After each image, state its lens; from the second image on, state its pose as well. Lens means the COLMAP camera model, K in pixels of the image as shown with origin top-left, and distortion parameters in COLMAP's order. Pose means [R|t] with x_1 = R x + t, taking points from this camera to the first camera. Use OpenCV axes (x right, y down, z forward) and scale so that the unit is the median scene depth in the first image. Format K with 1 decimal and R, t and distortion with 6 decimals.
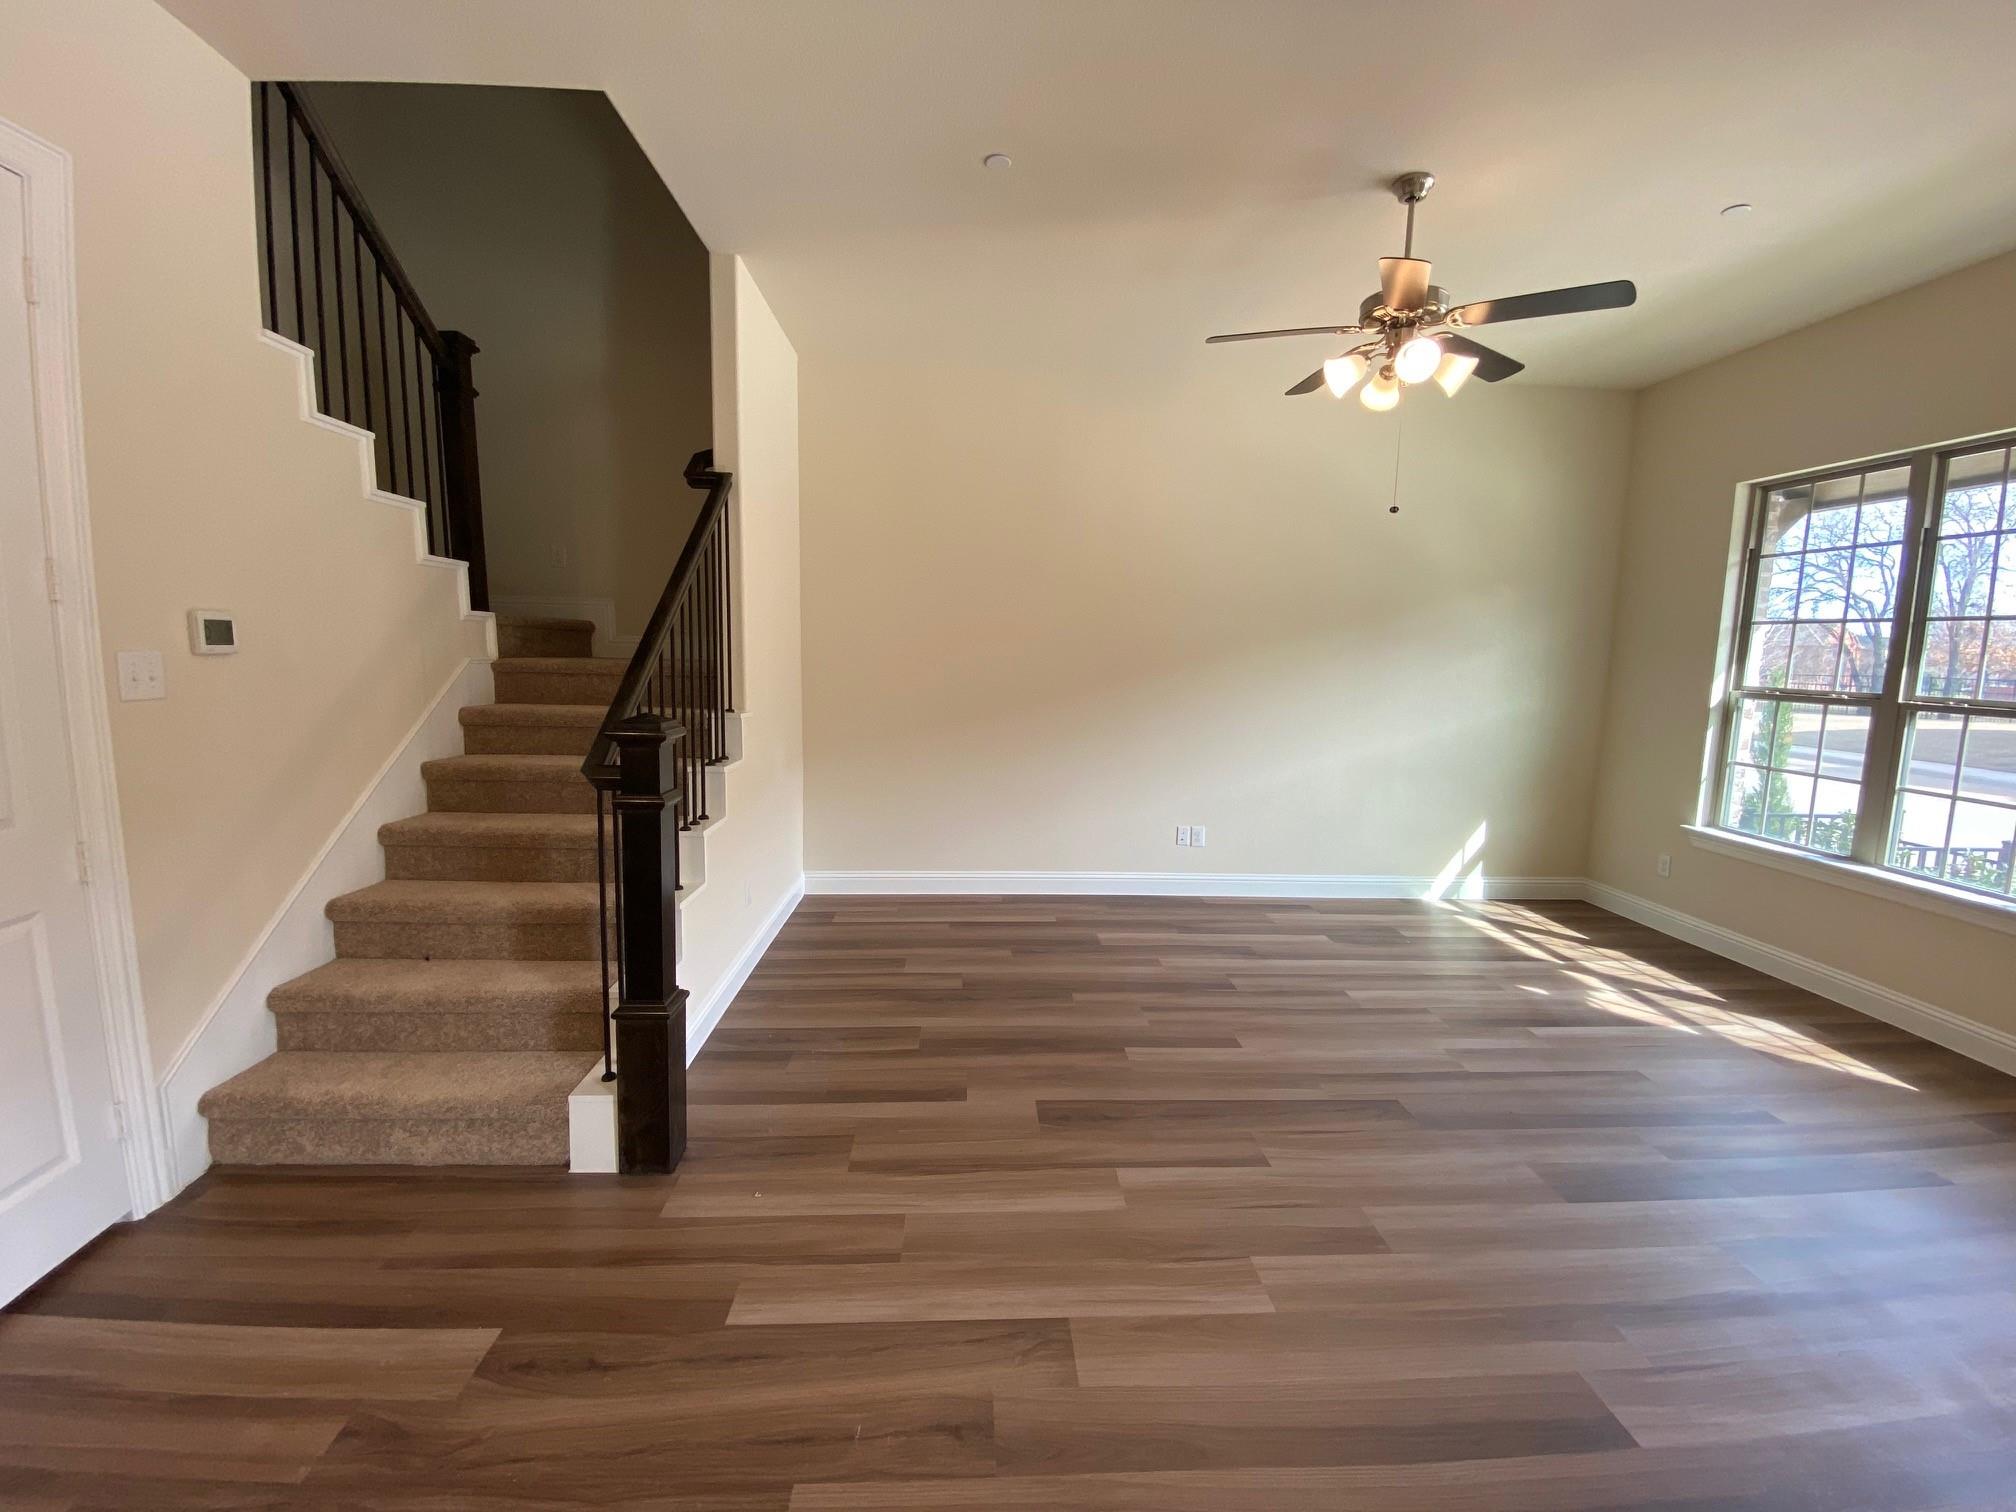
lens RADIAL K [[819.7, 0, 1005.4], [0, 819.7, 753.9], [0, 0, 1]] dist [0.022021, -0.022912]
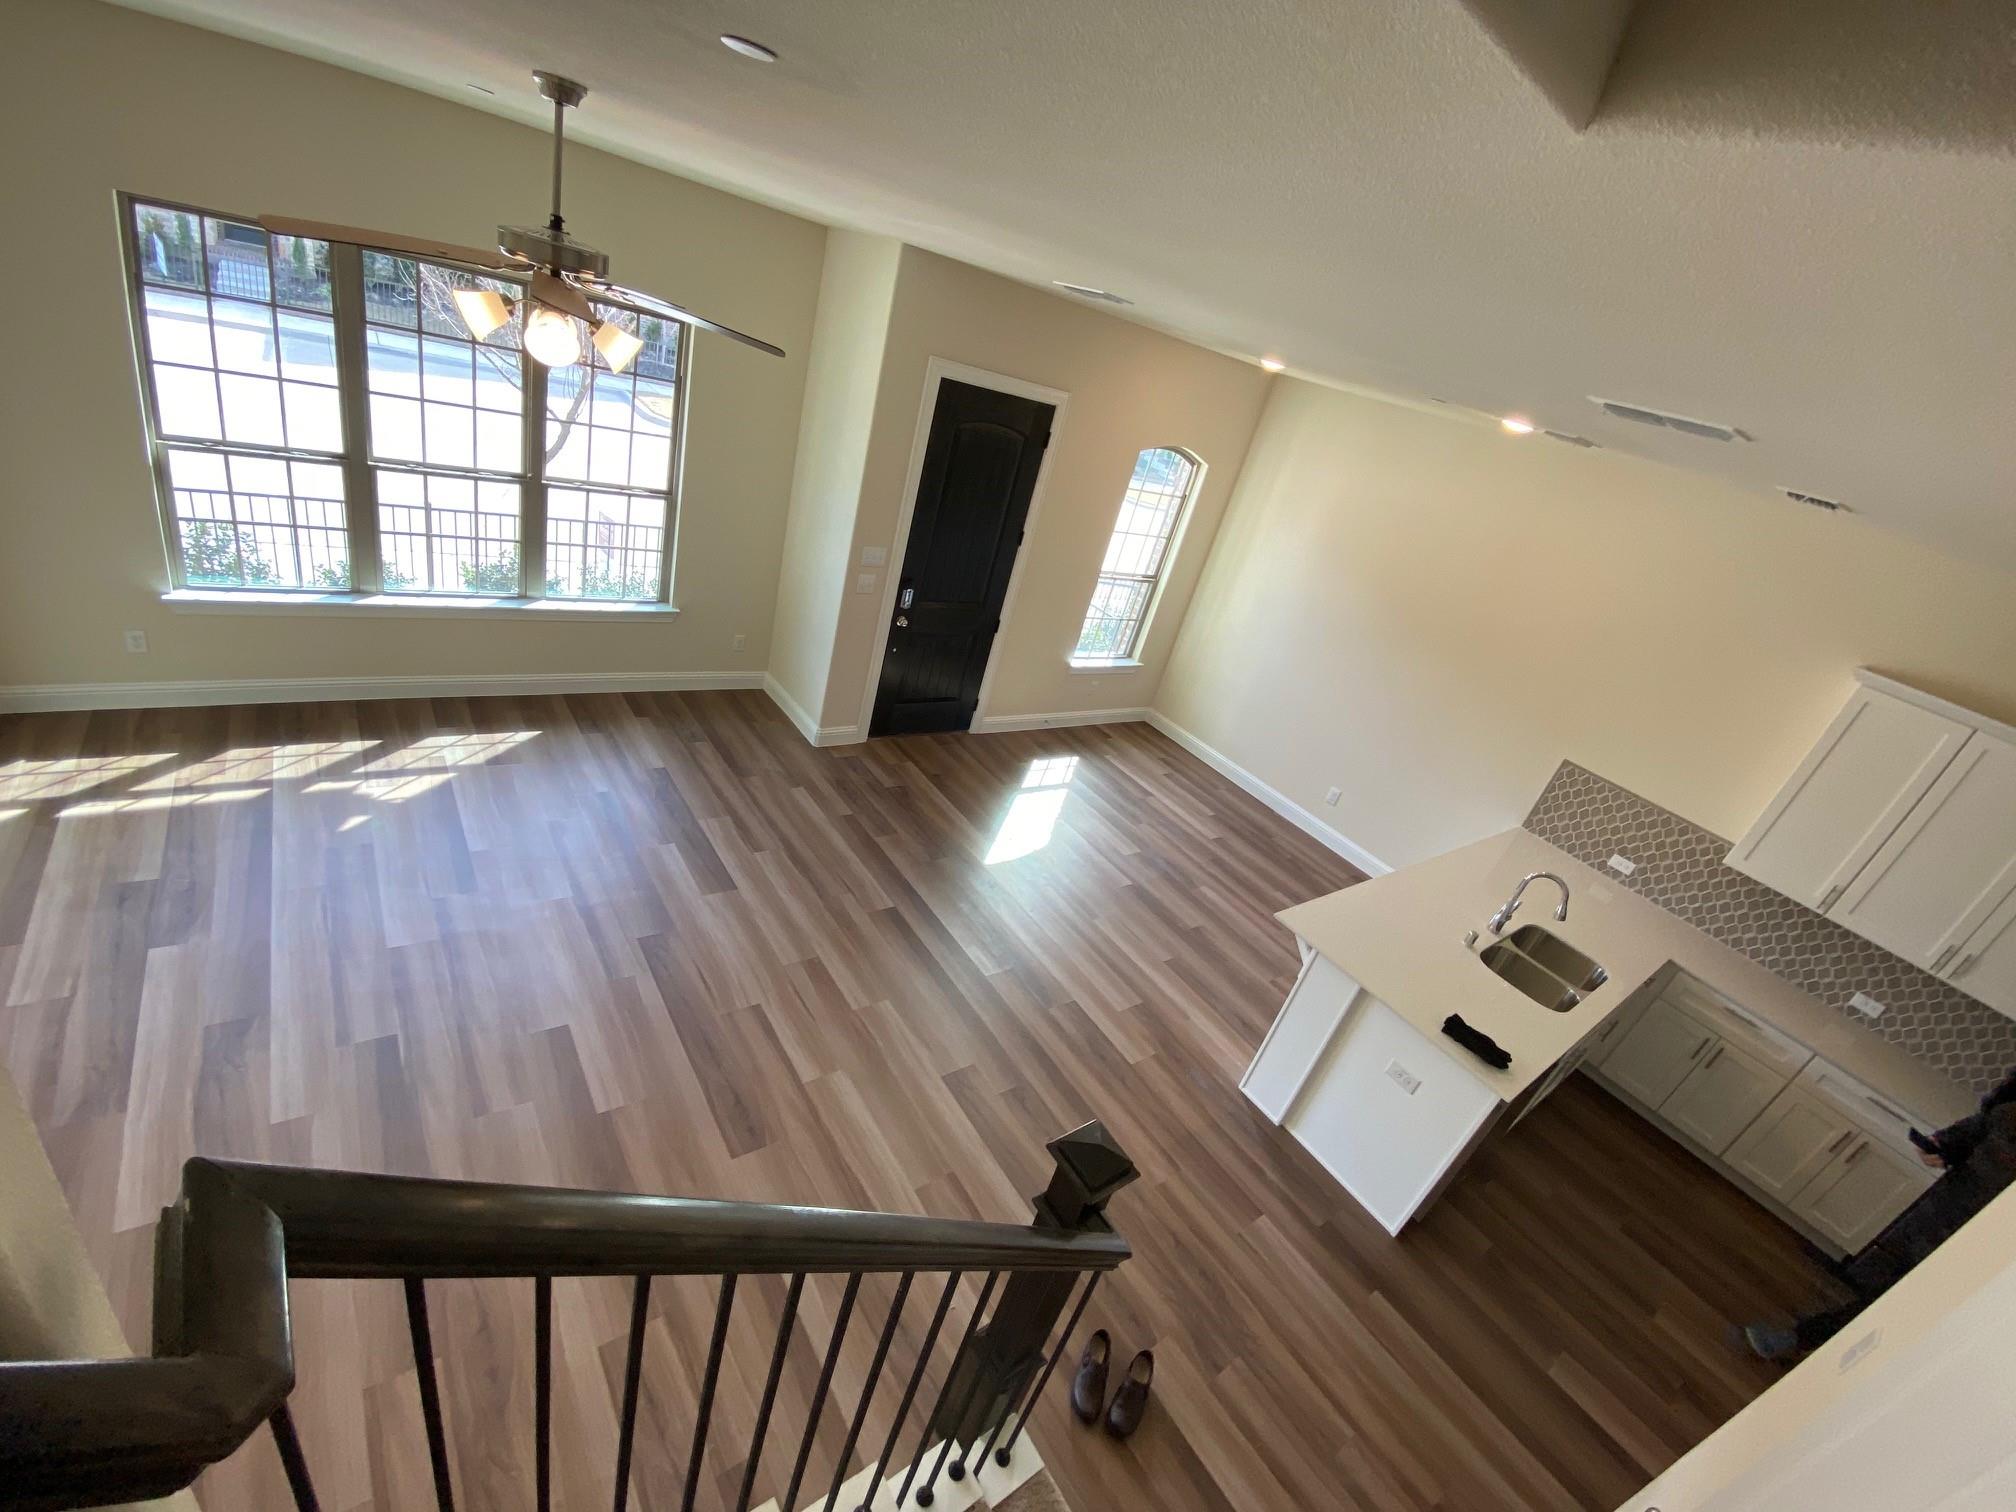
lens RADIAL K [[819.7, 0, 1005.4], [0, 819.7, 753.9], [0, 0, 1]] dist [0.022021, -0.022912]
pose [[-0.522864, -0.519588, 0.675753, -0.468482], [-0.167950, 0.840005, 0.515930, -0.494831], [-0.835707, 0.156268, -0.526473, 0.918790]]
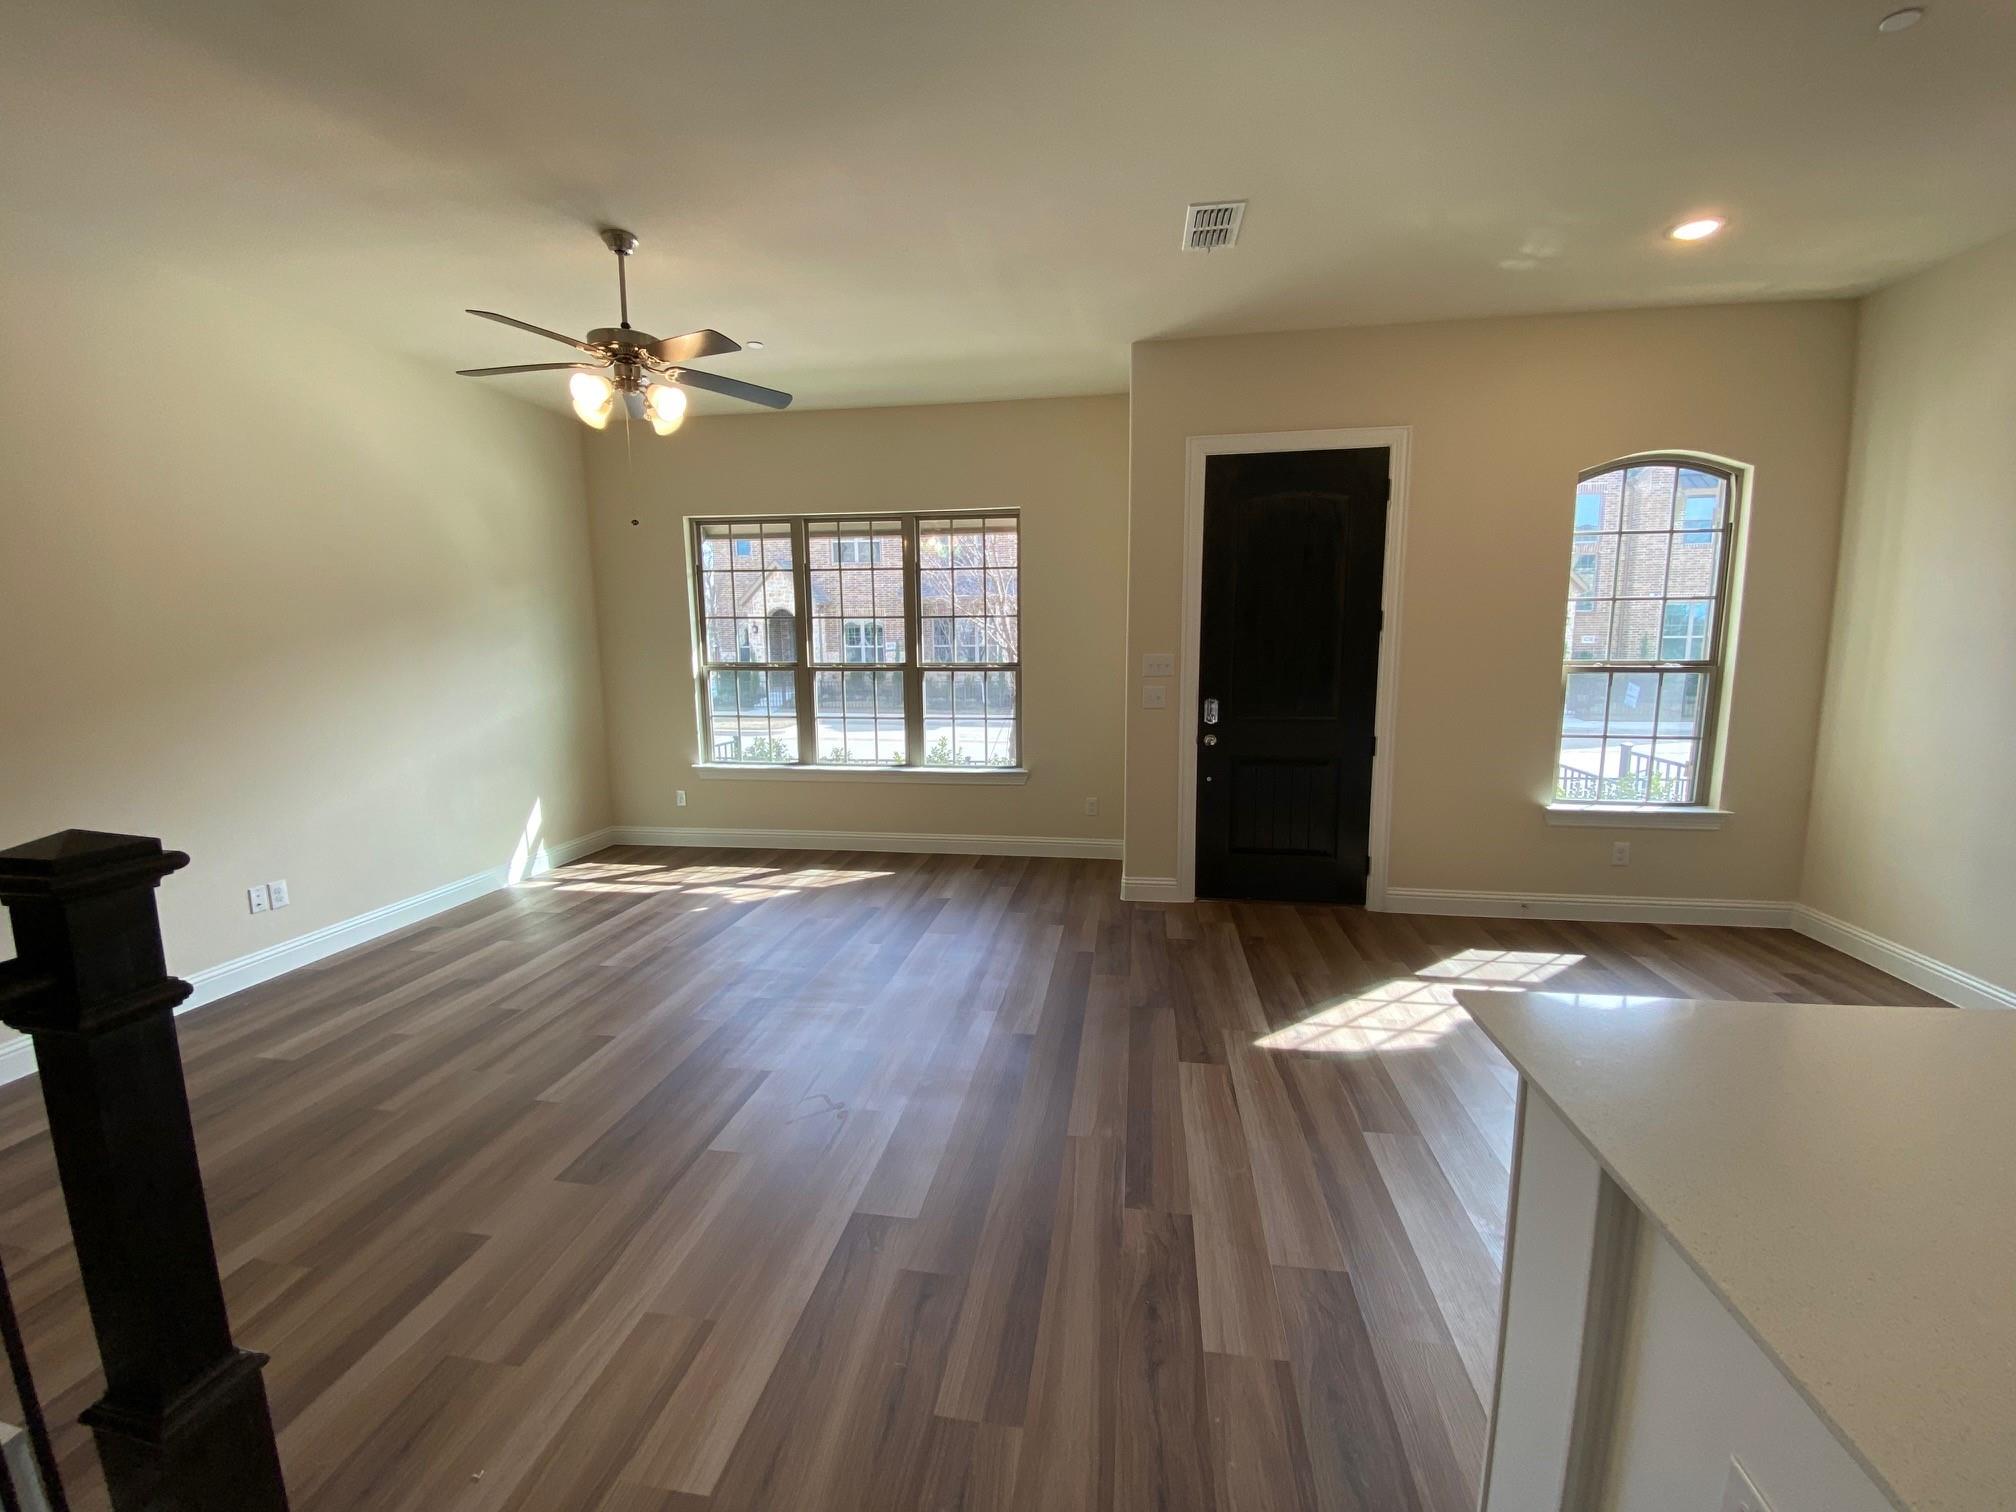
lens RADIAL K [[819.7, 0, 1005.4], [0, 819.7, 753.9], [0, 0, 1]] dist [0.022021, -0.022912]
pose [[0.210672, -0.156541, 0.964942, -0.484440], [0.135182, 0.982277, 0.129839, -0.050117], [-0.968165, 0.103089, 0.228100, 0.232112]]
